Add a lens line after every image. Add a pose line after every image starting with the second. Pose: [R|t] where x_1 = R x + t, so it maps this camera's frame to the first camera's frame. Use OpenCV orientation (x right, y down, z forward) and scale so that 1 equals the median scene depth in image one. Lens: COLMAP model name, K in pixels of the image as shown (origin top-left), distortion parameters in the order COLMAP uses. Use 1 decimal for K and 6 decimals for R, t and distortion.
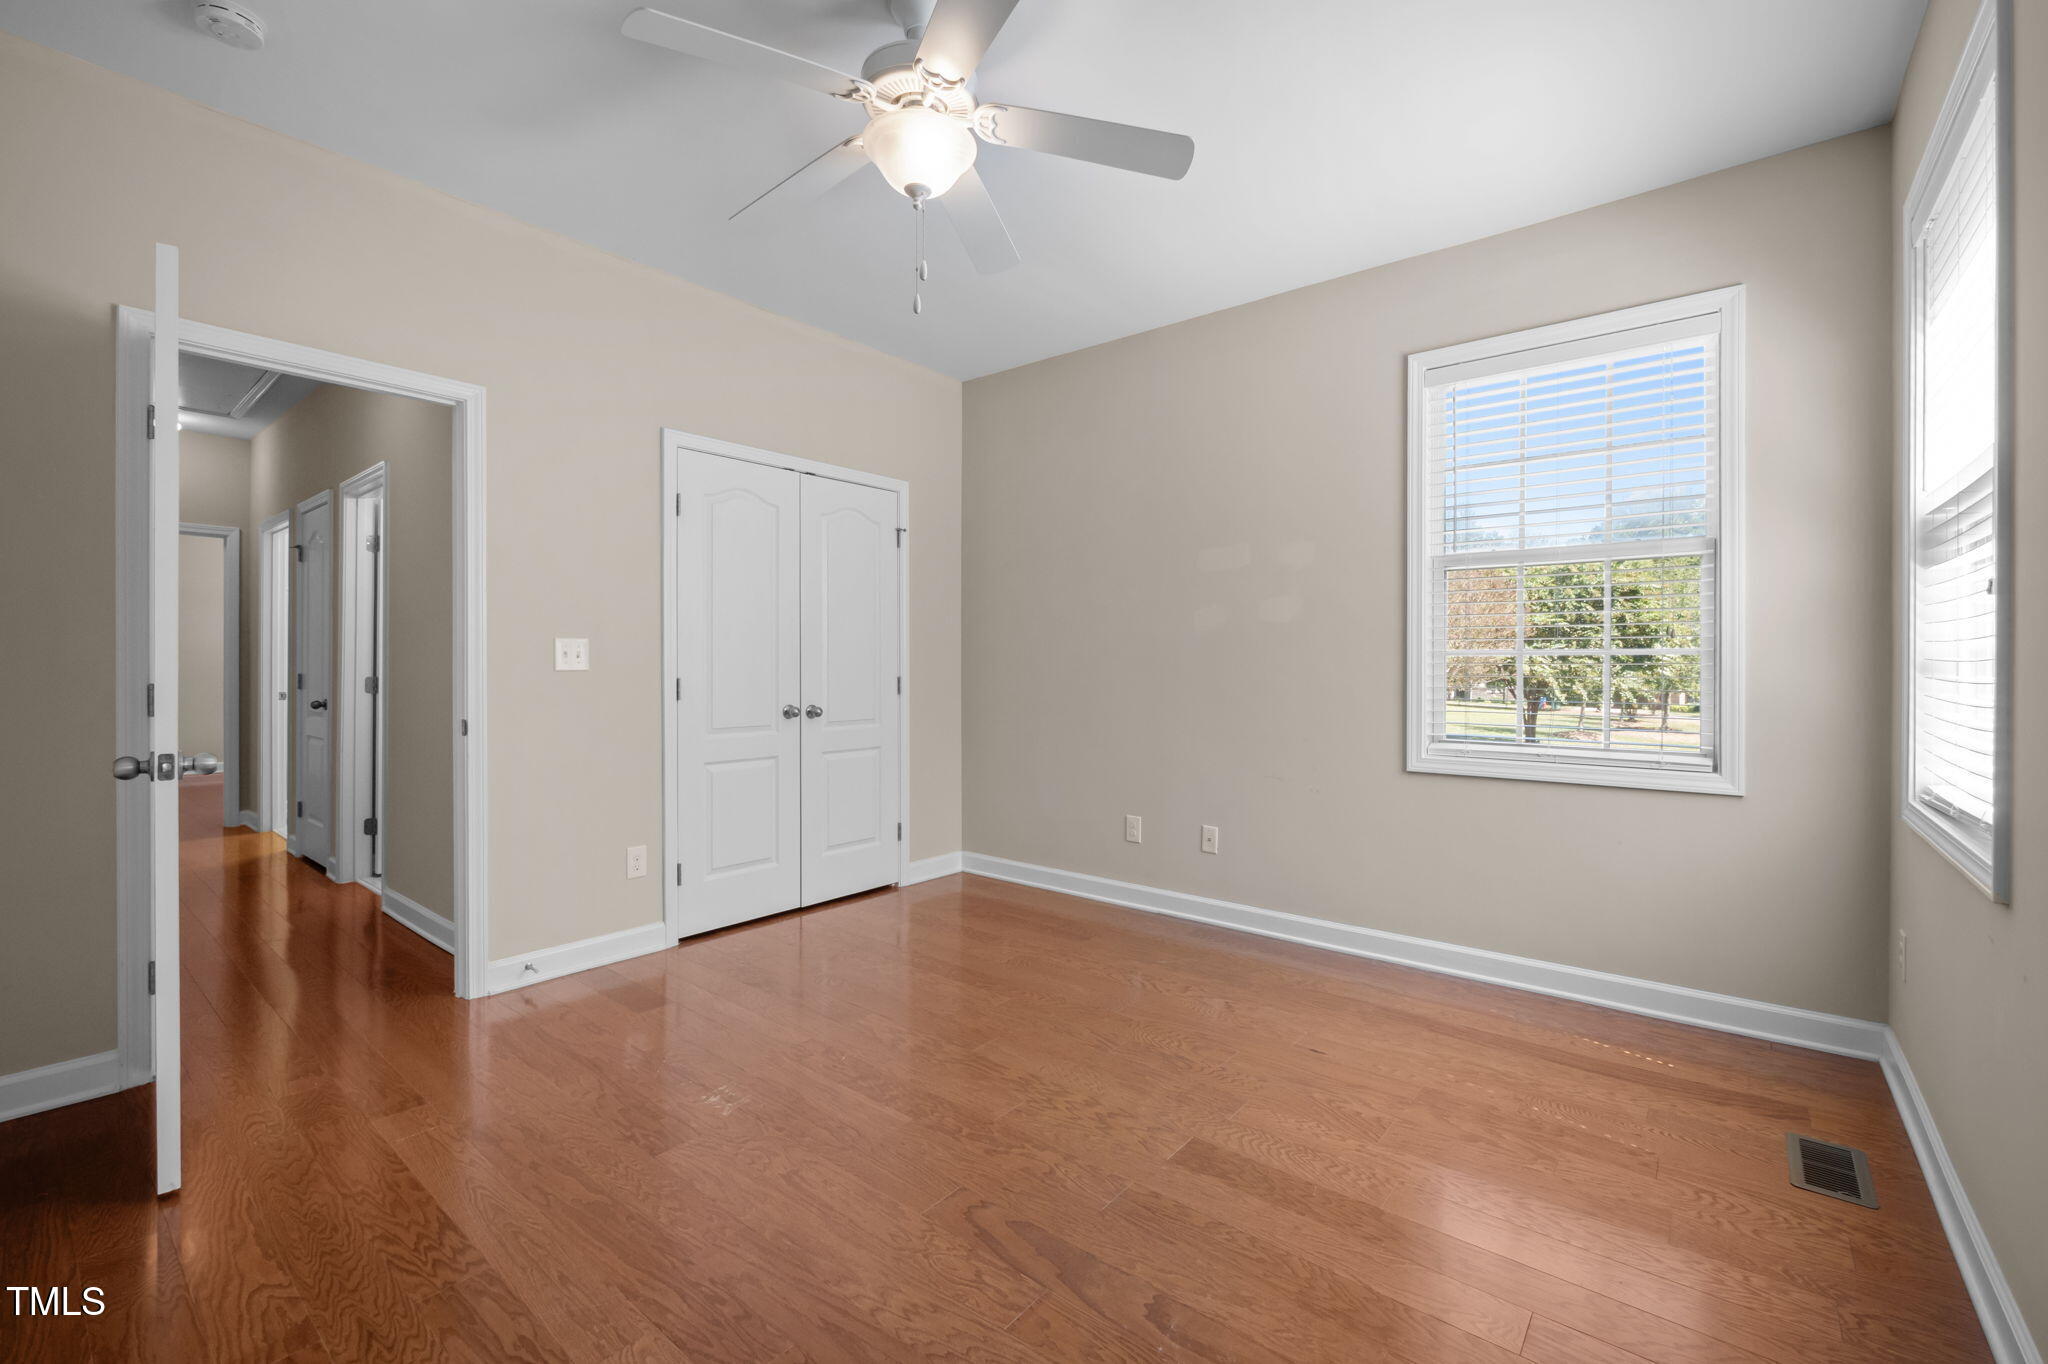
lens RADIAL K [[864.5, 0, 1022.7], [0, 864.5, 666.9], [0, 0, 1]] dist [-0.000995, -0.000173]
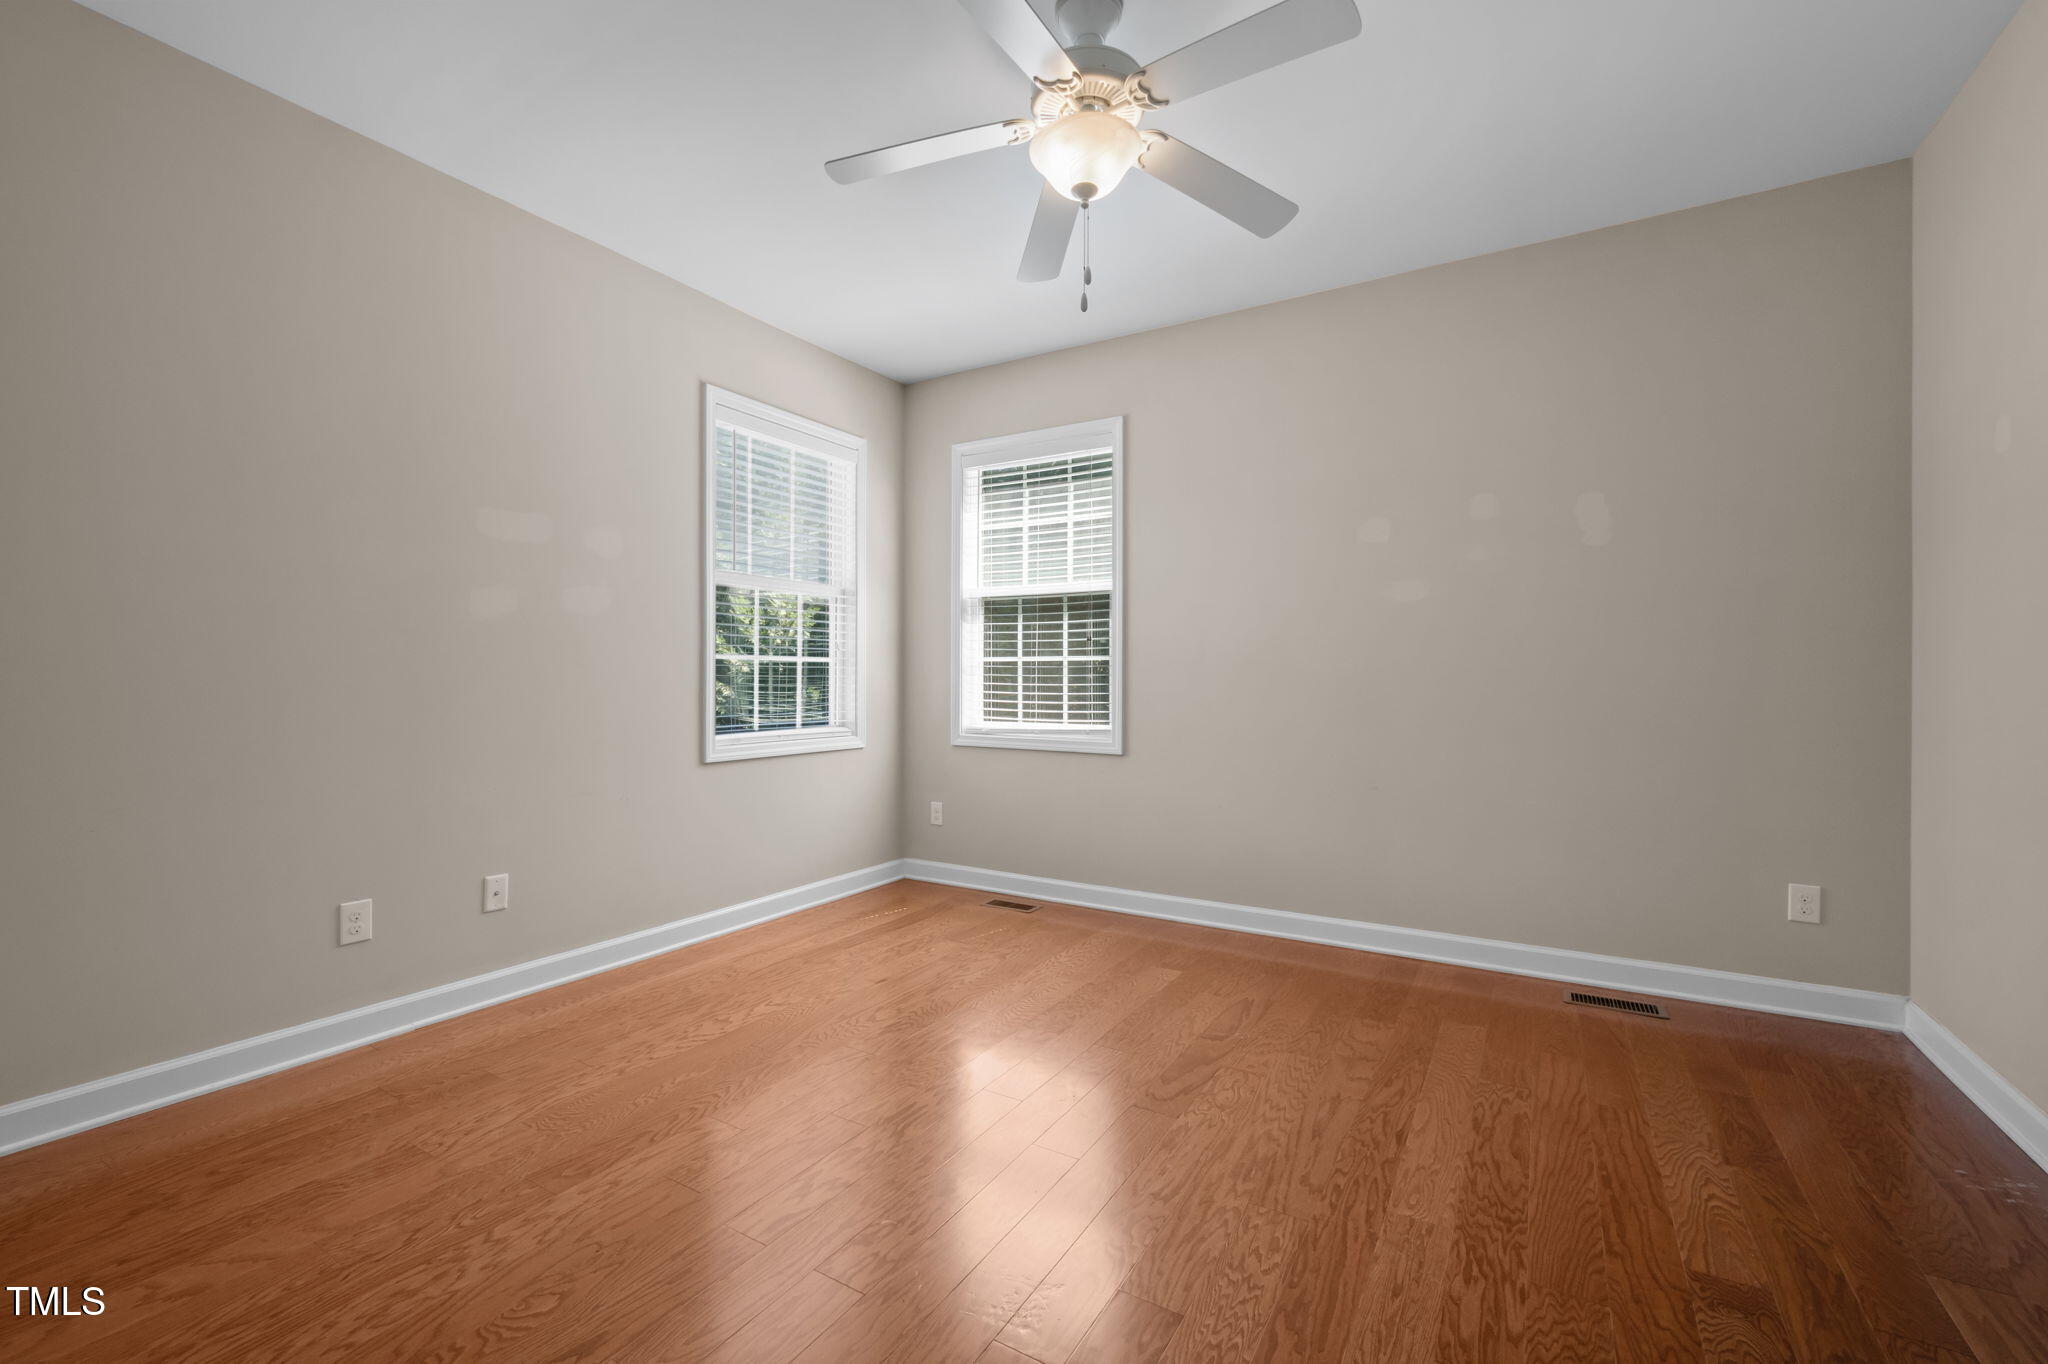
lens RADIAL K [[862.6, 0, 1024.0], [0, 862.6, 682.0], [0, 0, 1]] dist [-0.001301, -0.000011]
pose [[-0.148890, -0.003414, 0.988848, -1.228595], [-0.002197, 0.999993, 0.003122, 0.023728], [-0.988851, -0.001708, -0.148897, 1.347820]]
